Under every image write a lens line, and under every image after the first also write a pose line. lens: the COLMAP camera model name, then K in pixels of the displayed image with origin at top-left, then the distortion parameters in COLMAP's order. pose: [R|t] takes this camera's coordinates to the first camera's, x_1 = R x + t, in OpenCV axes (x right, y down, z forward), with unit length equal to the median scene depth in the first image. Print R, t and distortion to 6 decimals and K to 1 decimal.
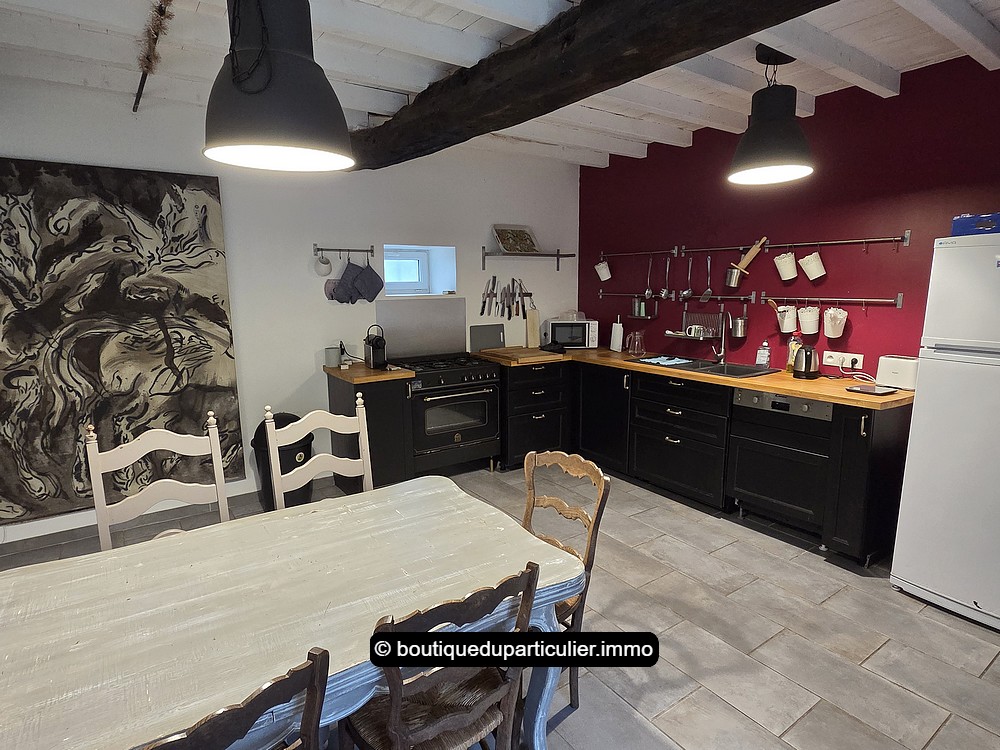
lens RADIAL K [[550.4, 0, 503.5], [0, 550.4, 378.5], [0, 0, 1]] dist [0.005543, -0.001507]
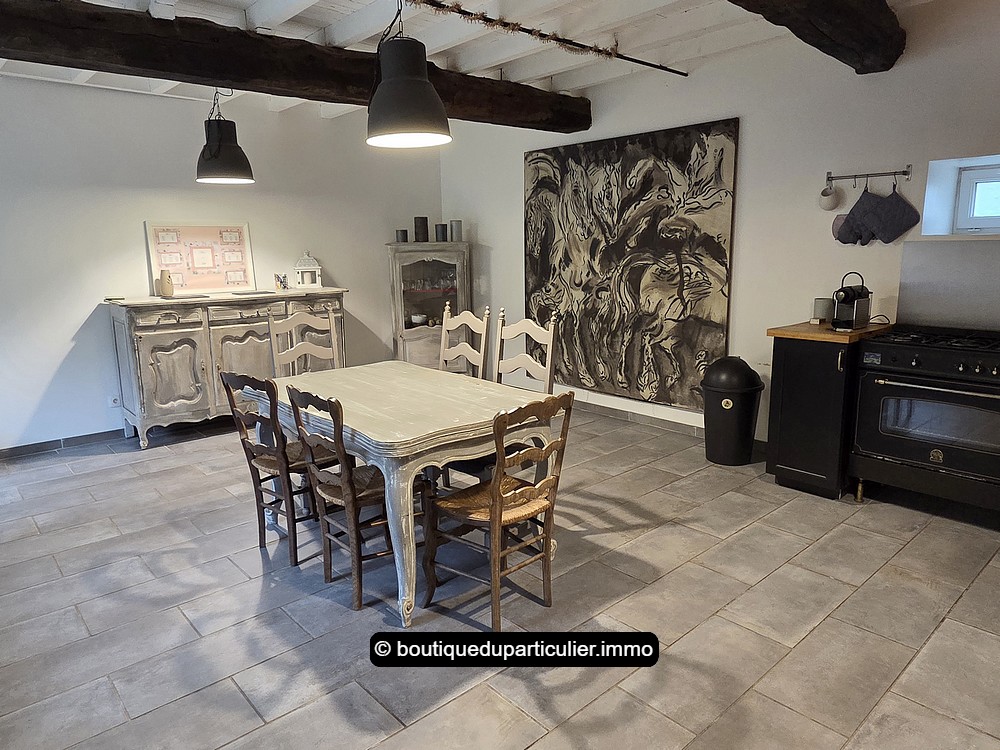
lens RADIAL K [[653.0, 0, 502.2], [0, 653.0, 371.9], [0, 0, 1]] dist [0.012384, 0.005176]
pose [[0.125415, 0.194951, -0.972762, 0.729515], [-0.162769, 0.971260, 0.173664, -0.048260], [0.978661, 0.136555, 0.153543, 0.465736]]
